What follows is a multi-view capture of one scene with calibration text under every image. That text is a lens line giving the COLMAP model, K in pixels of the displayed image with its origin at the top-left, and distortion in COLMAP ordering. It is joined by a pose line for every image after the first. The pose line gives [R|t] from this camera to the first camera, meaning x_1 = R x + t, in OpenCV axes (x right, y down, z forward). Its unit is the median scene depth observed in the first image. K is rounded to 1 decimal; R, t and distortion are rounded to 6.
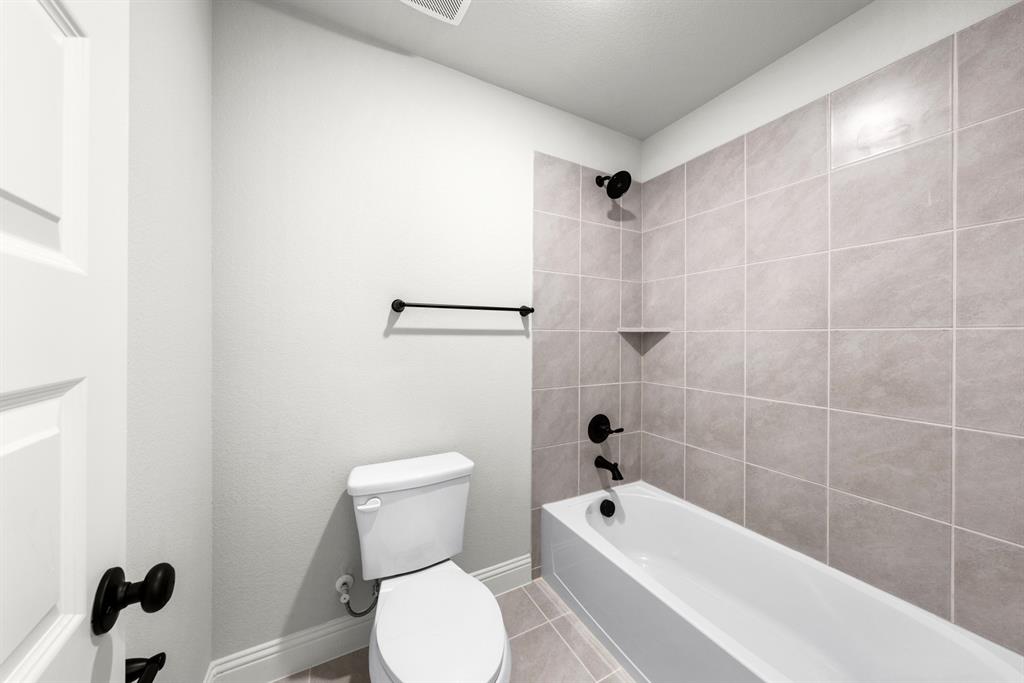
lens RADIAL K [[350.7, 0, 511.3], [0, 350.7, 337.6], [0, 0, 1]] dist [0.002276, 0.000038]
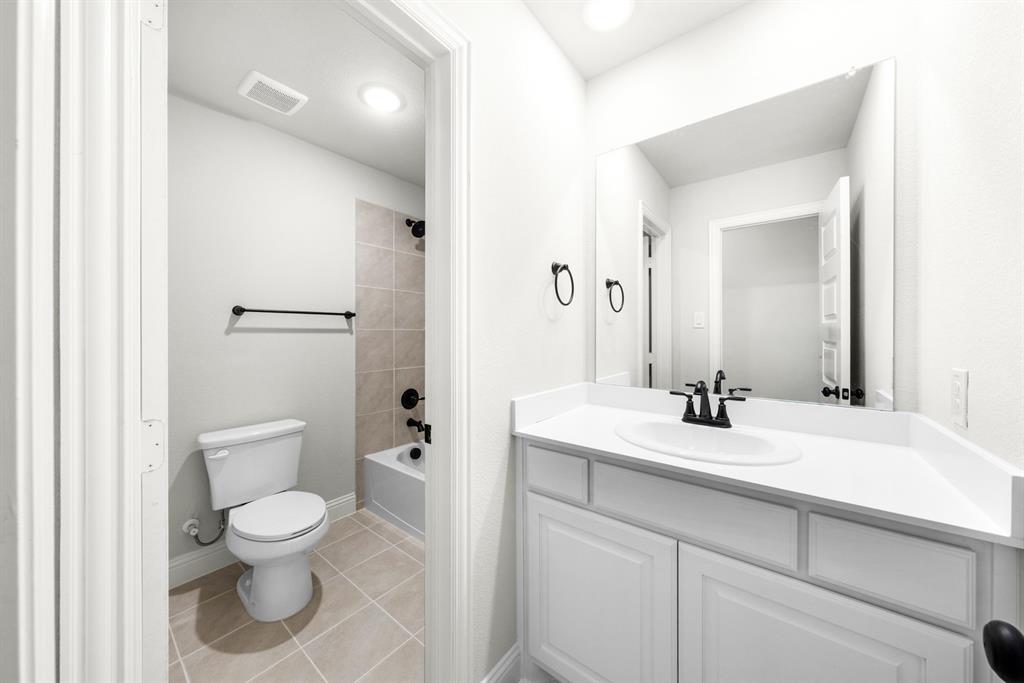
lens RADIAL K [[350.7, 0, 513.3], [0, 350.7, 335.6], [0, 0, 1]] dist [0.002276, 0.000038]
pose [[0.915669, -0.008399, 0.401845, 0.073347], [0.007932, 0.999965, 0.002828, 0.005685], [-0.401854, 0.000598, 0.915703, -0.499030]]
